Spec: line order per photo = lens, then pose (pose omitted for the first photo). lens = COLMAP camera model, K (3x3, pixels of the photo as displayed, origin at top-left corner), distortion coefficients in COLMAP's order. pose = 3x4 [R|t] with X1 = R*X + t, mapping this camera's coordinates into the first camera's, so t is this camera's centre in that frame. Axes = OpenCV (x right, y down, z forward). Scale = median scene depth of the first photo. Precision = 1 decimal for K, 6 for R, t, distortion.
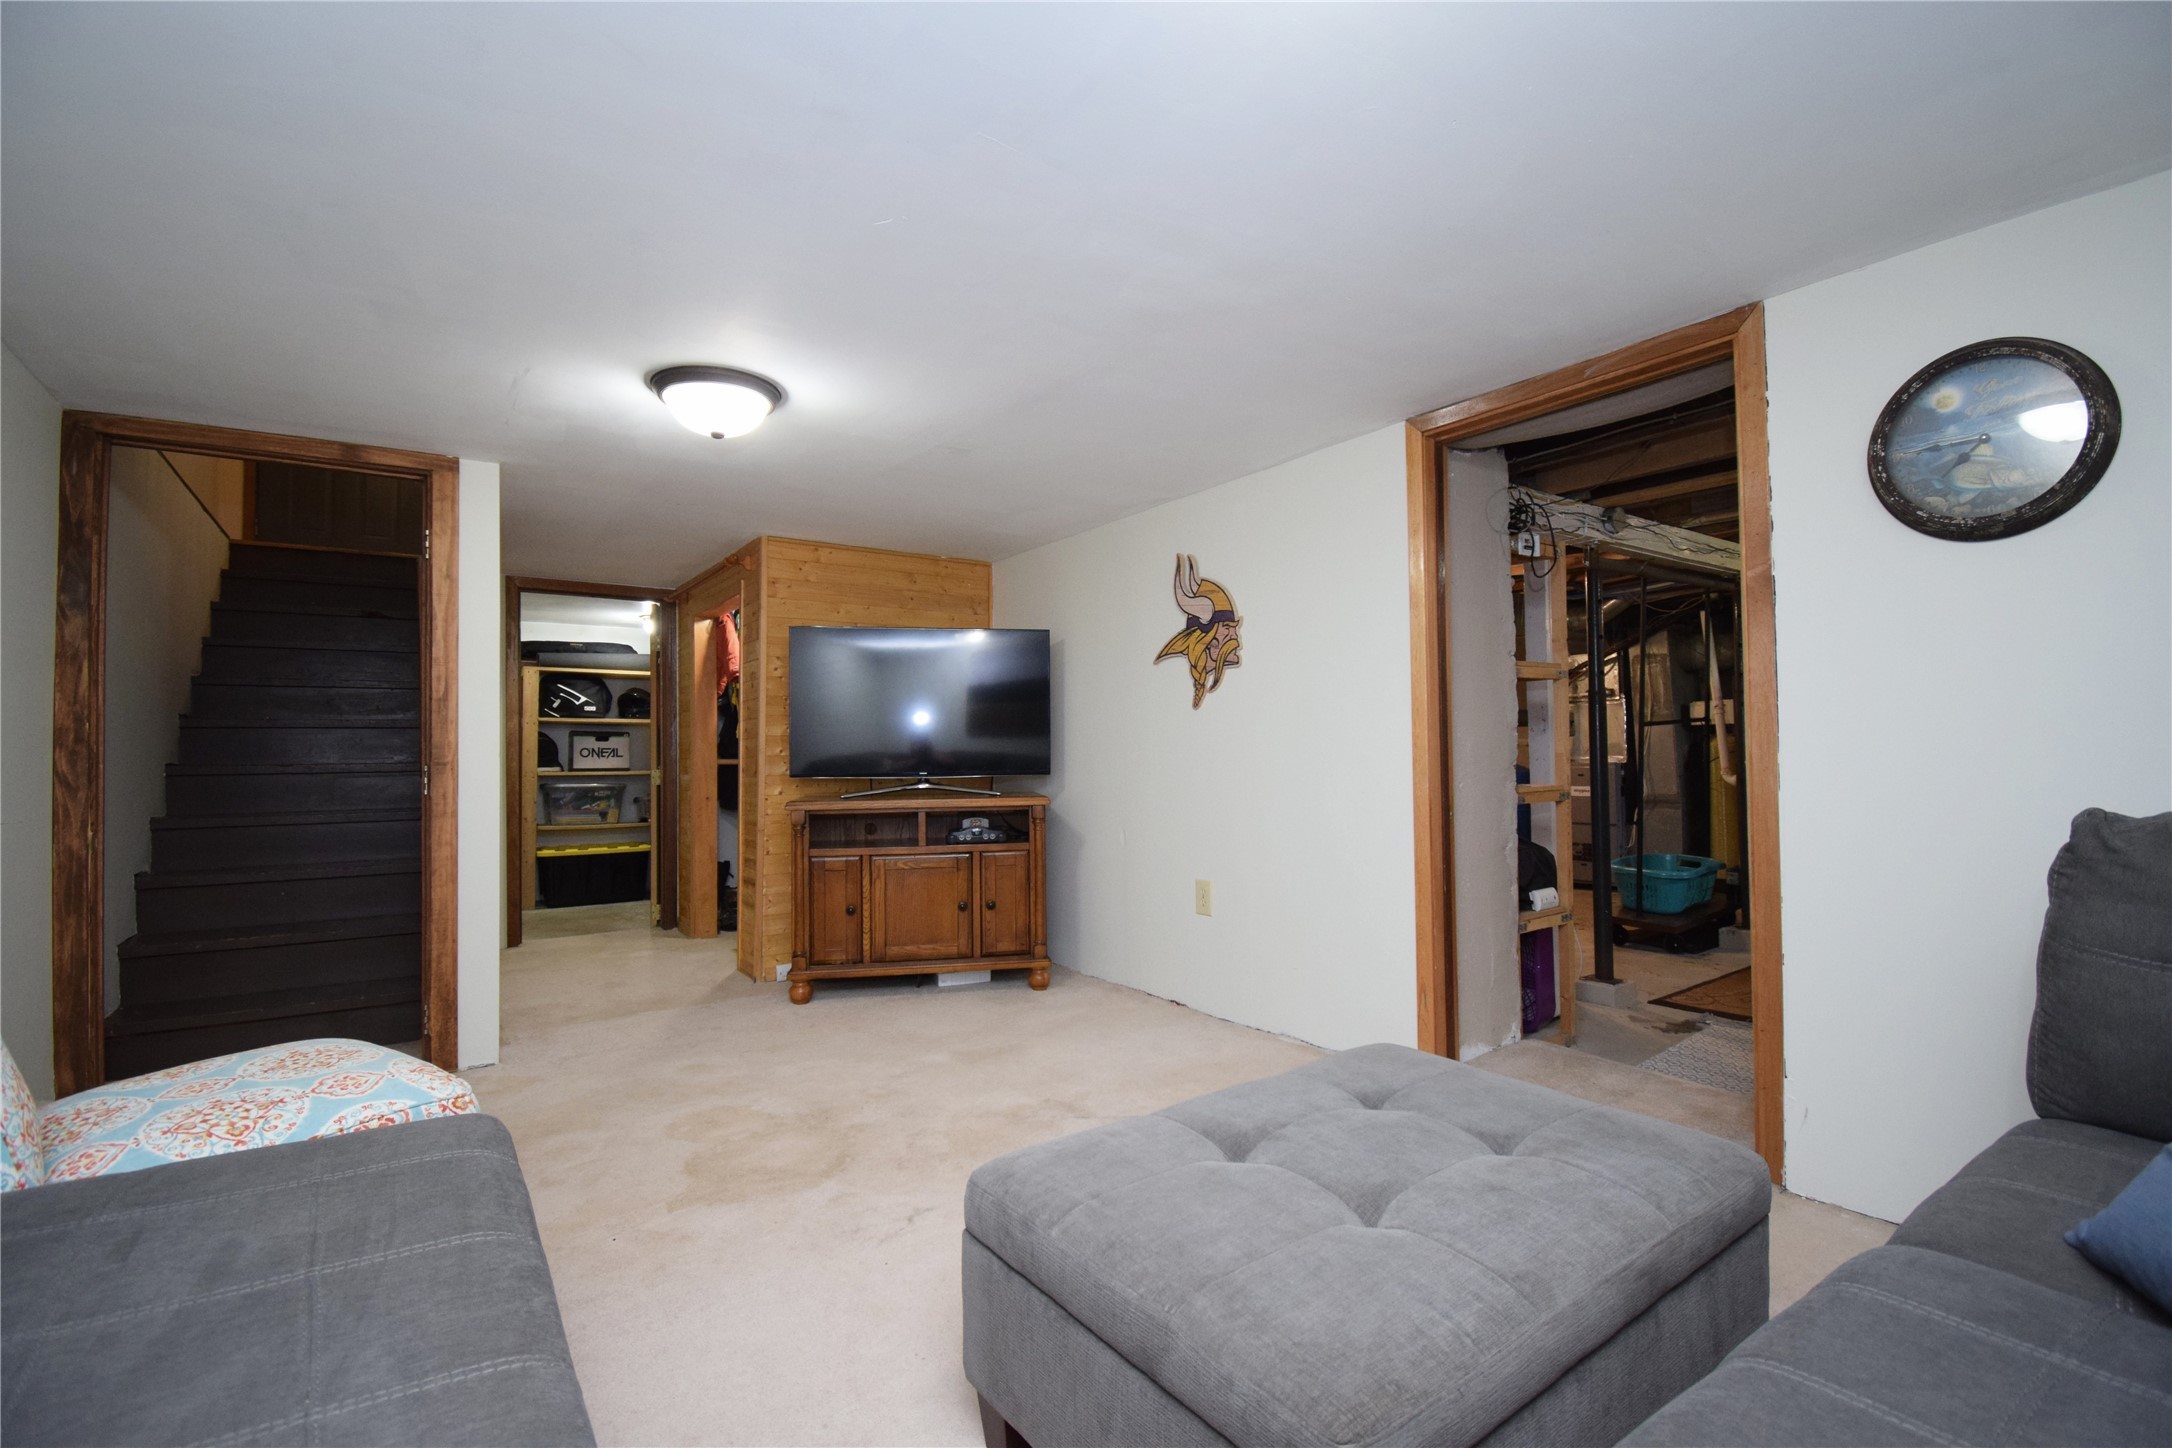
lens RADIAL K [[983.9, 0, 1091.9], [0, 983.9, 722.3], [0, 0, 1]] dist [0.026073, -0.030707]
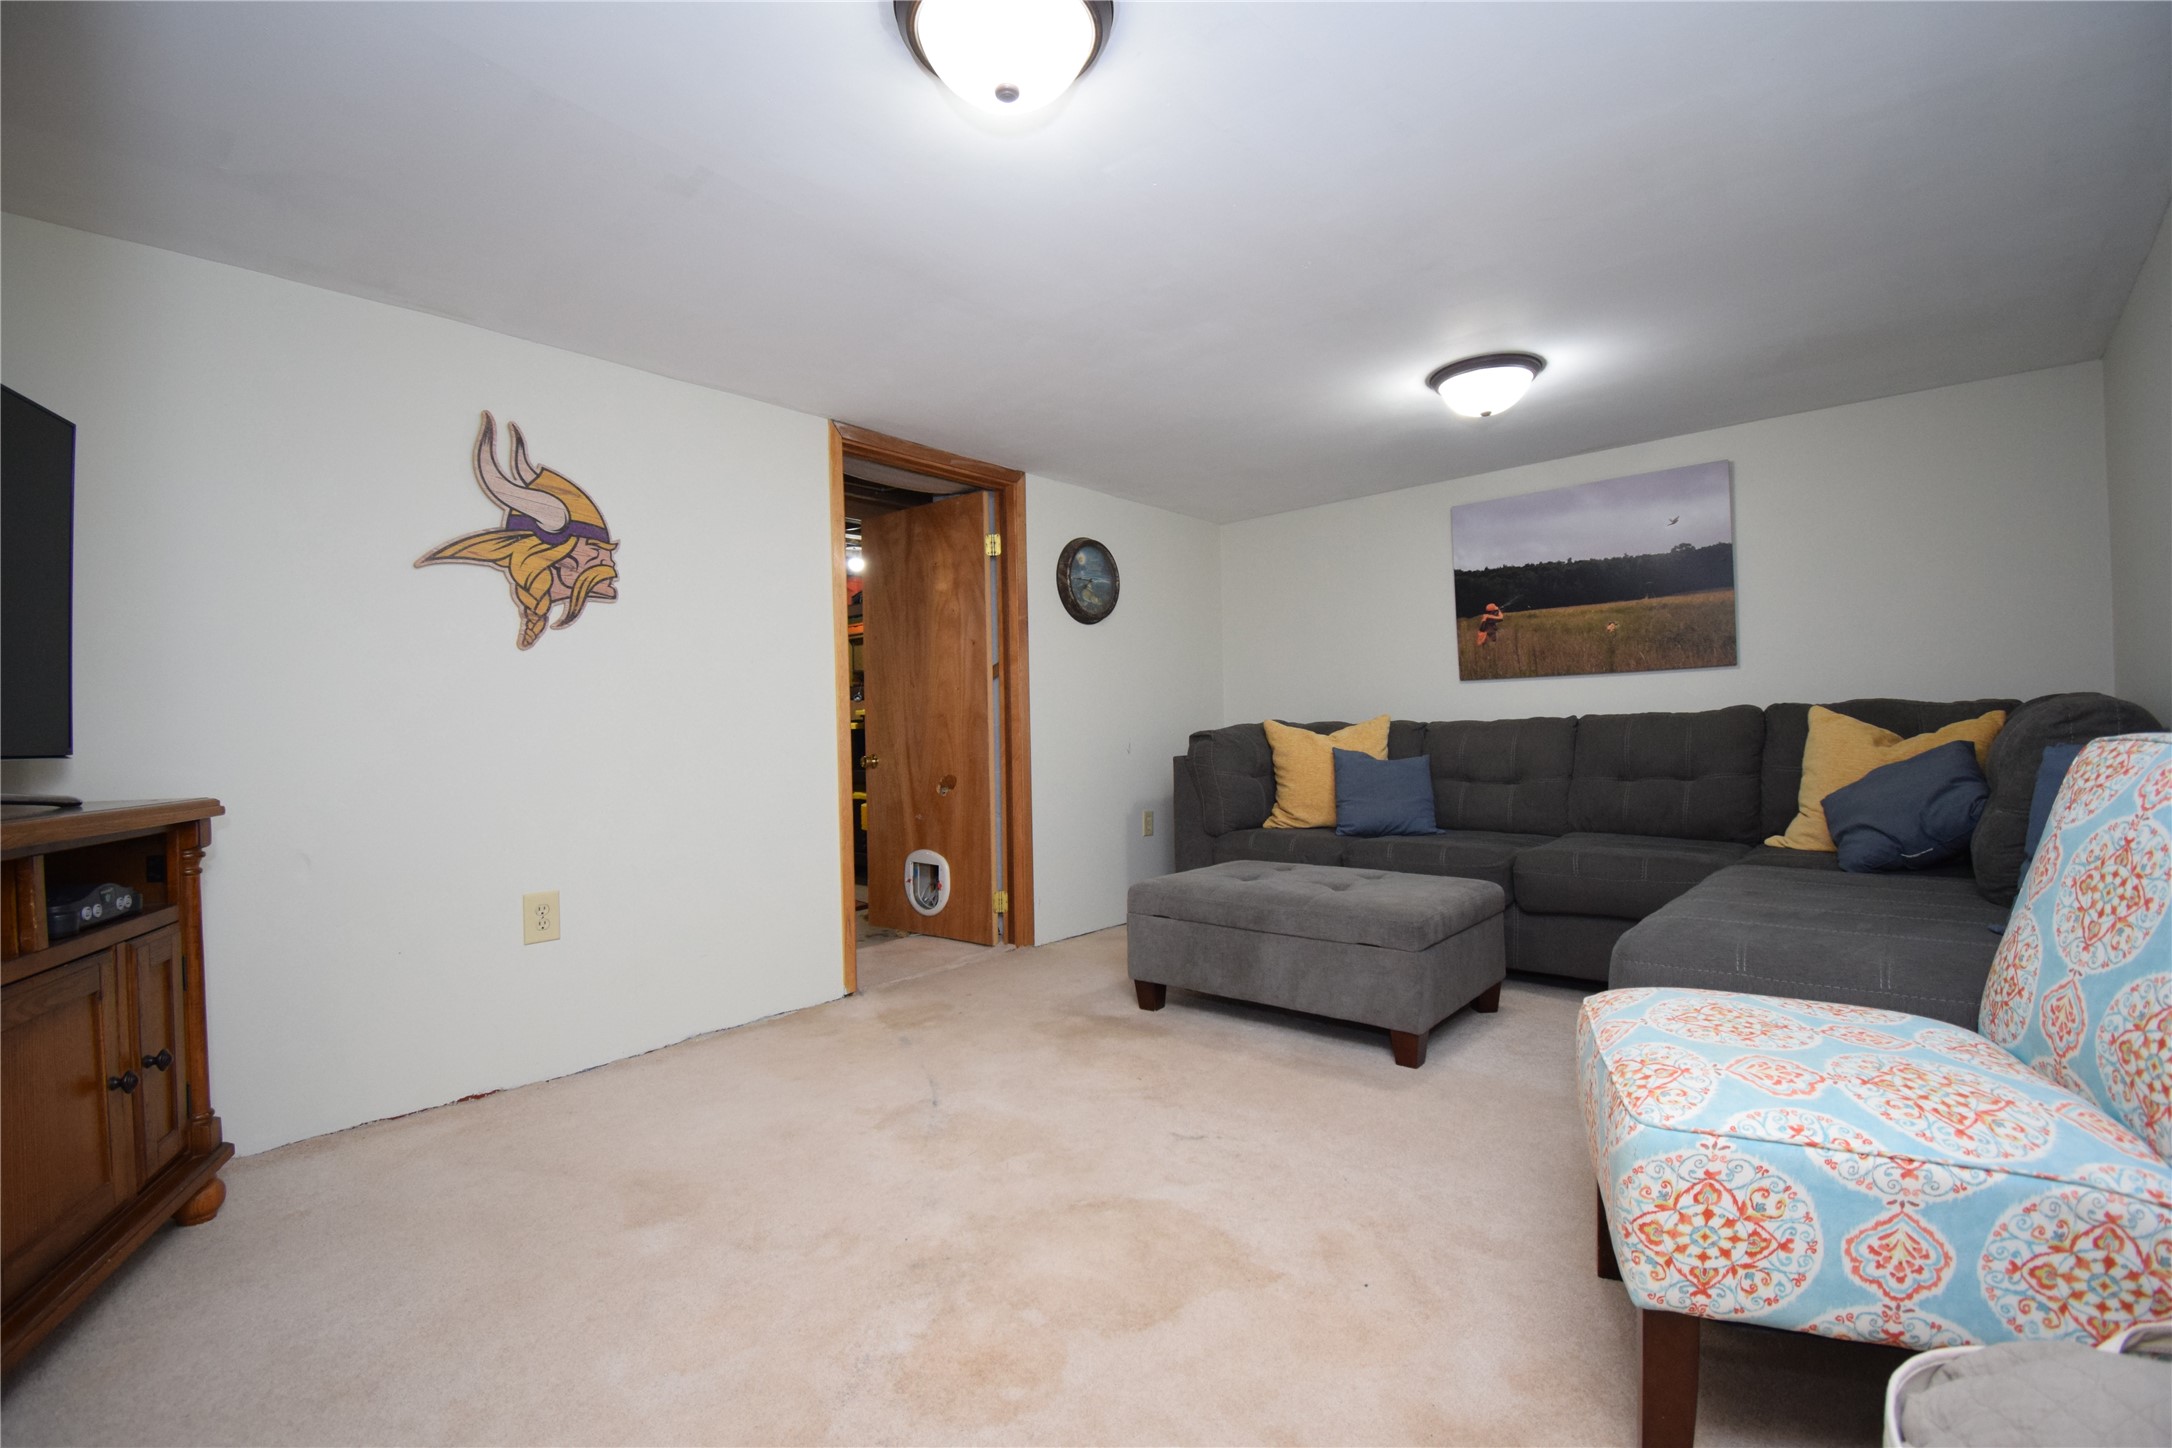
lens RADIAL K [[952.2, 0, 1036.8], [0, 952.2, 734.3], [0, 0, 1]] dist [0.013931, -0.027632]
pose [[-0.205919, 0.018778, 0.978389, -0.633000], [-0.001538, 0.999808, -0.019512, 0.059628], [-0.978568, -0.005523, -0.205850, 0.797894]]
